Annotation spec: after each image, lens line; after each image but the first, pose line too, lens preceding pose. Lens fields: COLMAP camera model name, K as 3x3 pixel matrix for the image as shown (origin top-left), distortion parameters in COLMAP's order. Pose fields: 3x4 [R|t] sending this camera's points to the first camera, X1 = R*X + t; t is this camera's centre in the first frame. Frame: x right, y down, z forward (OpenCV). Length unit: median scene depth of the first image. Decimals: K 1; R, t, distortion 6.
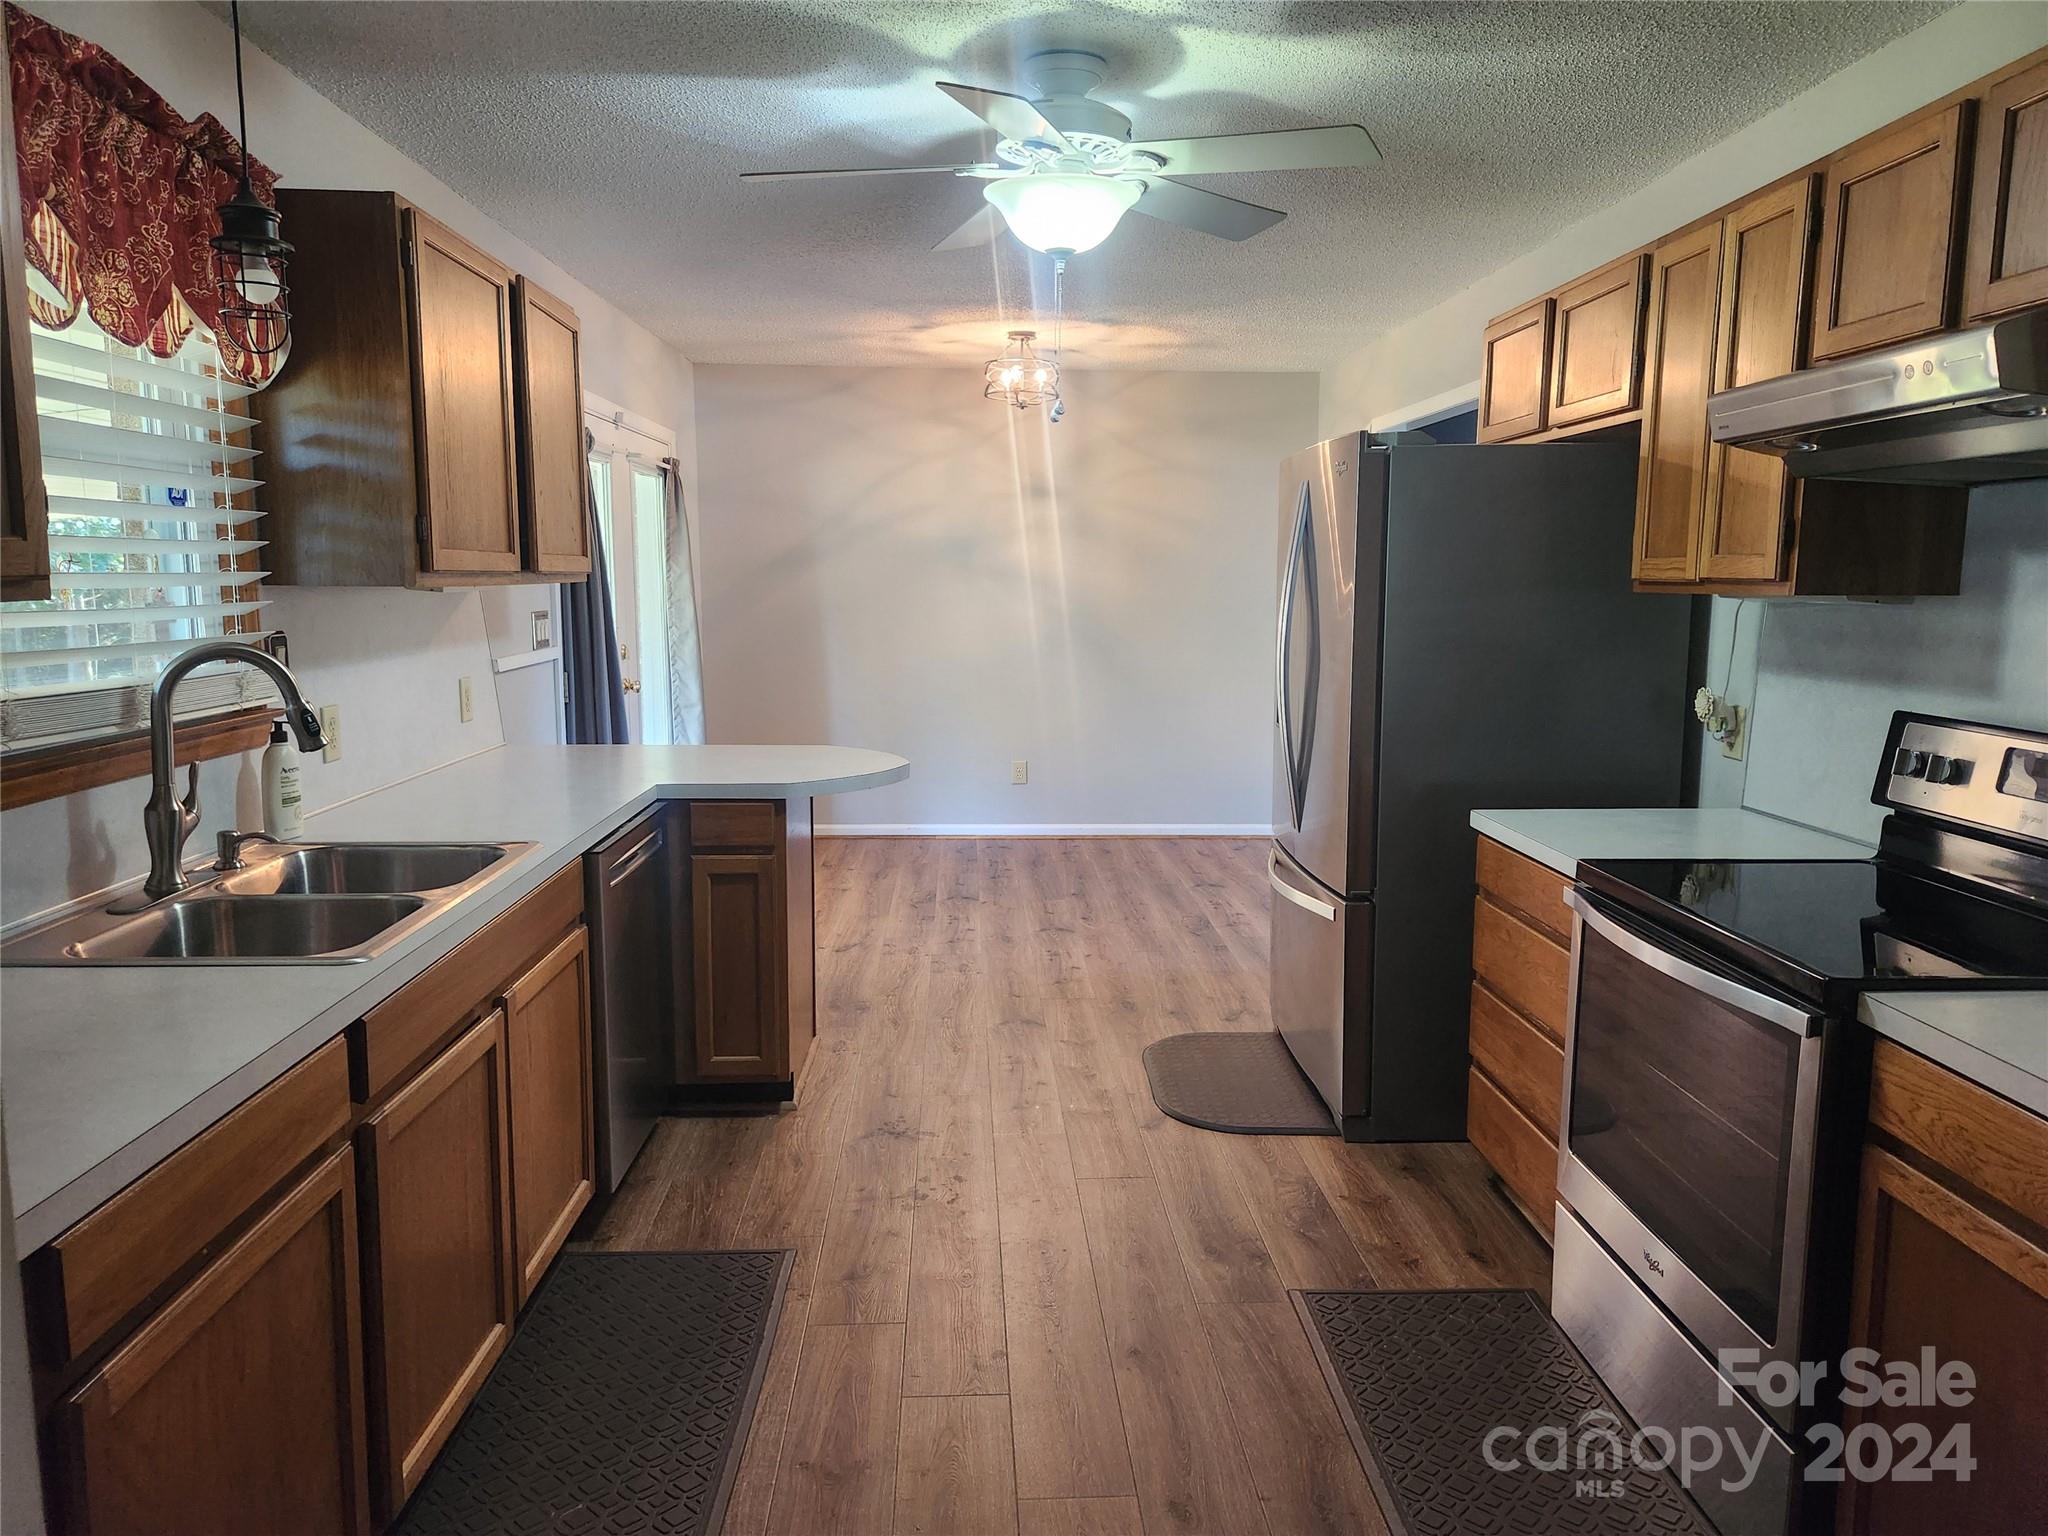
lens RADIAL K [[1382.5, 0, 1025.0], [0, 1382.5, 763.2], [0, 0, 1]] dist [0.001688, -0.001635]
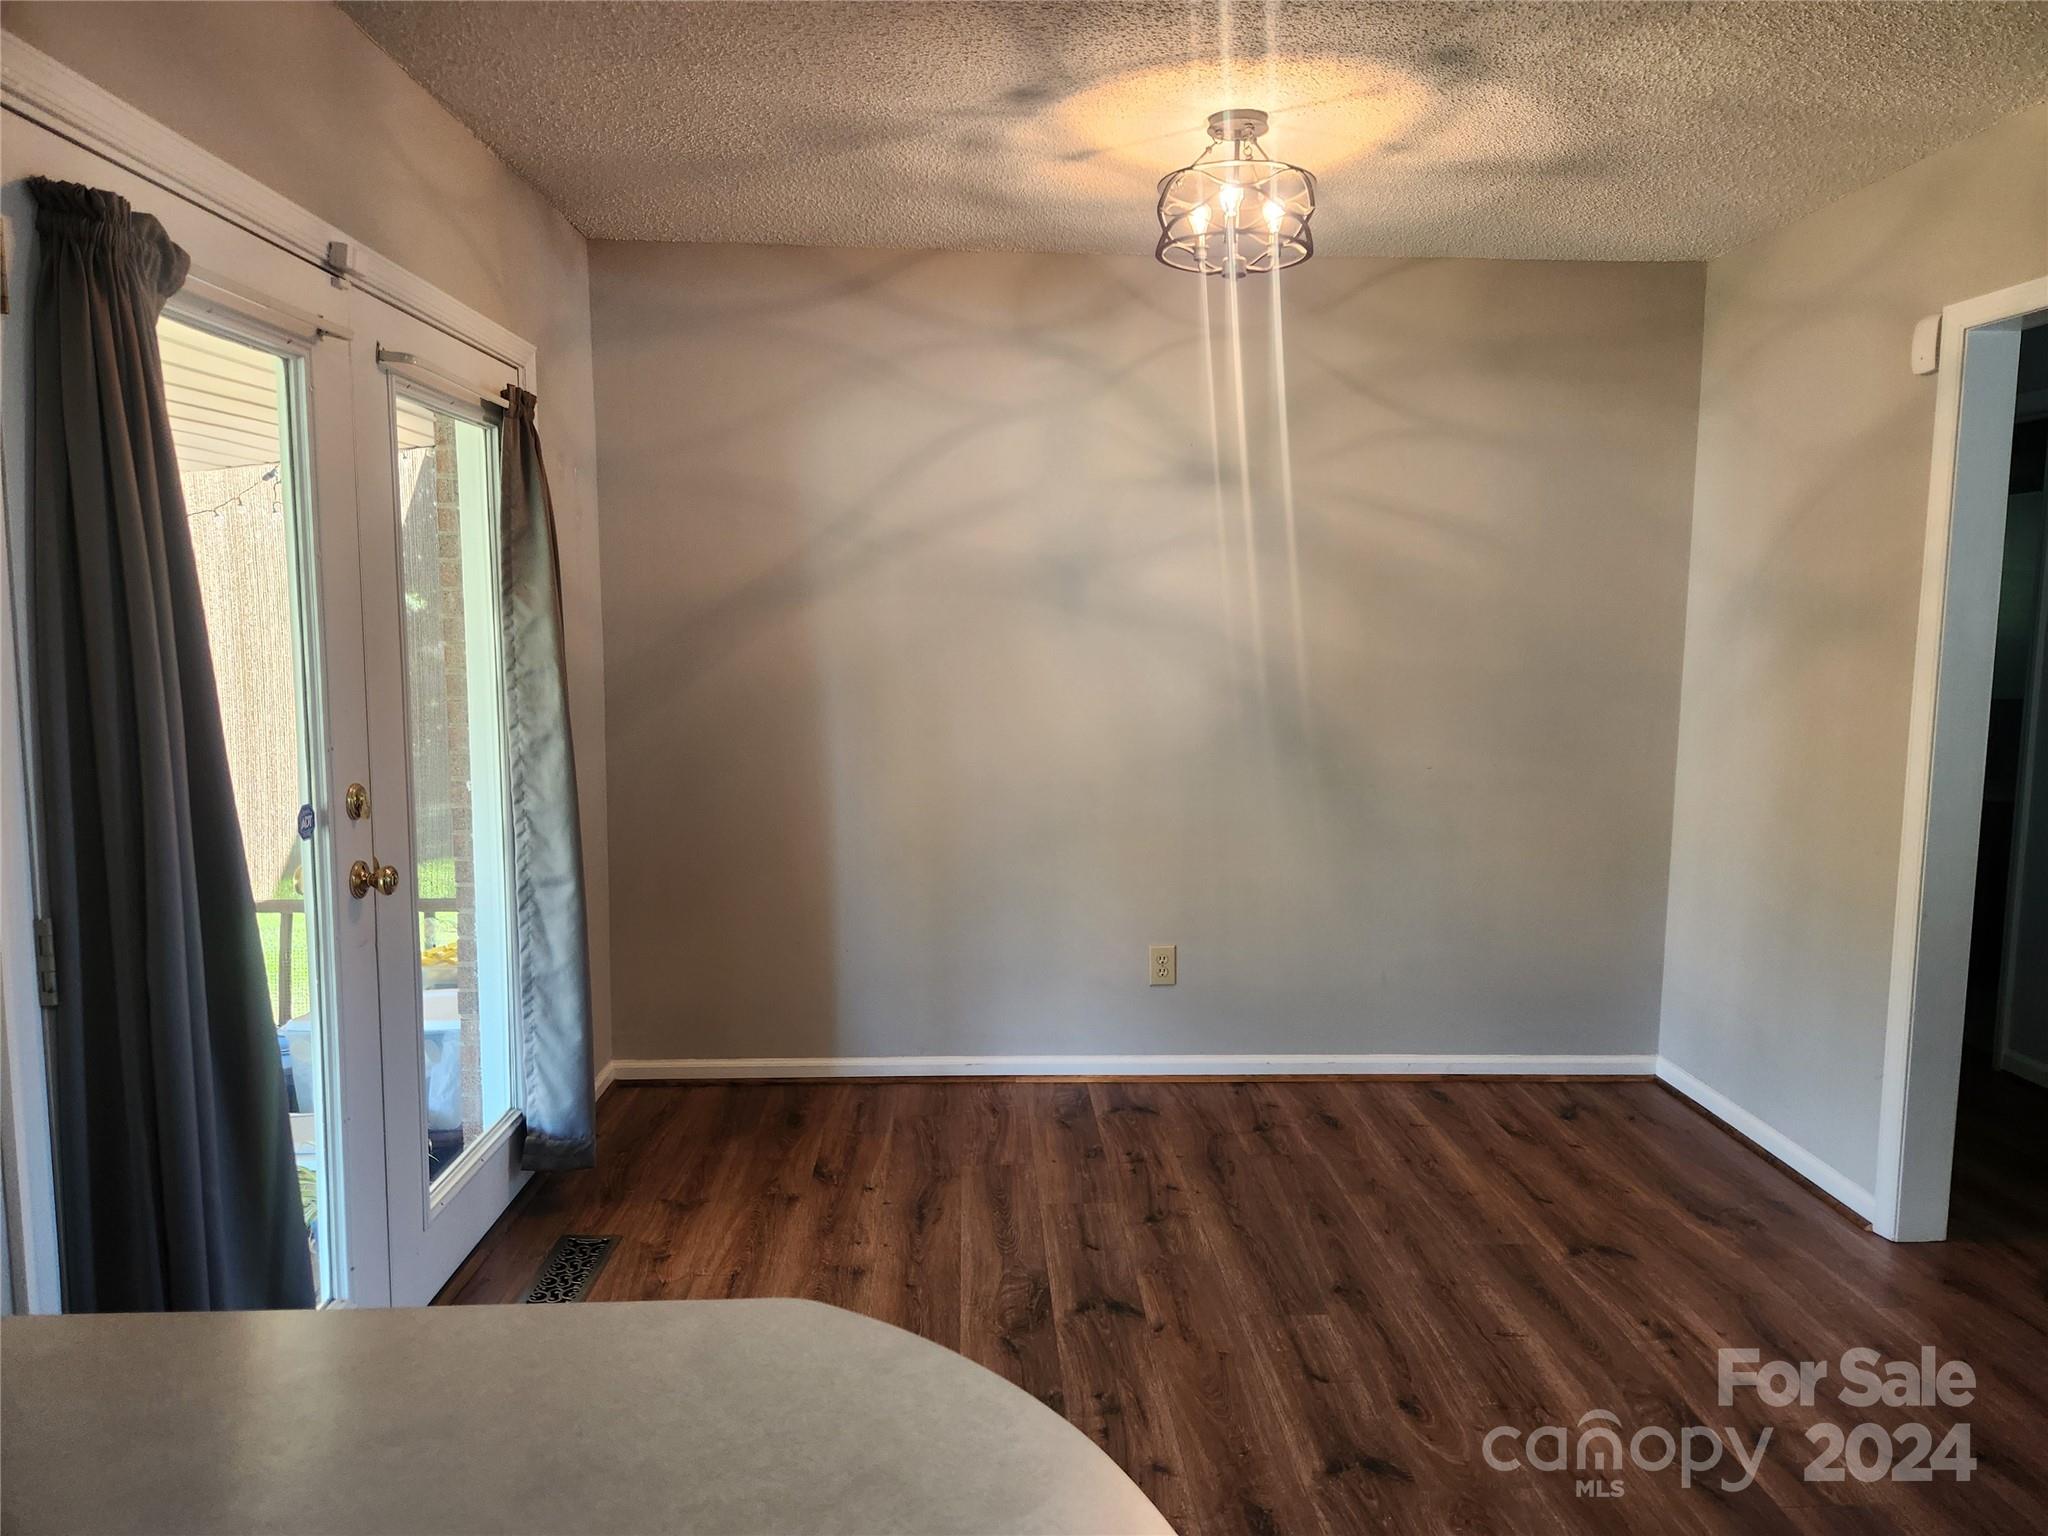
lens RADIAL K [[1382.5, 0, 1021.8], [0, 1382.5, 769.2], [0, 0, 1]] dist [0.001688, -0.001635]
pose [[0.999988, 0.002404, -0.004299, -0.069639], [-0.002494, 0.999773, -0.021147, -0.072016], [0.004247, 0.021157, 0.999767, 0.495469]]
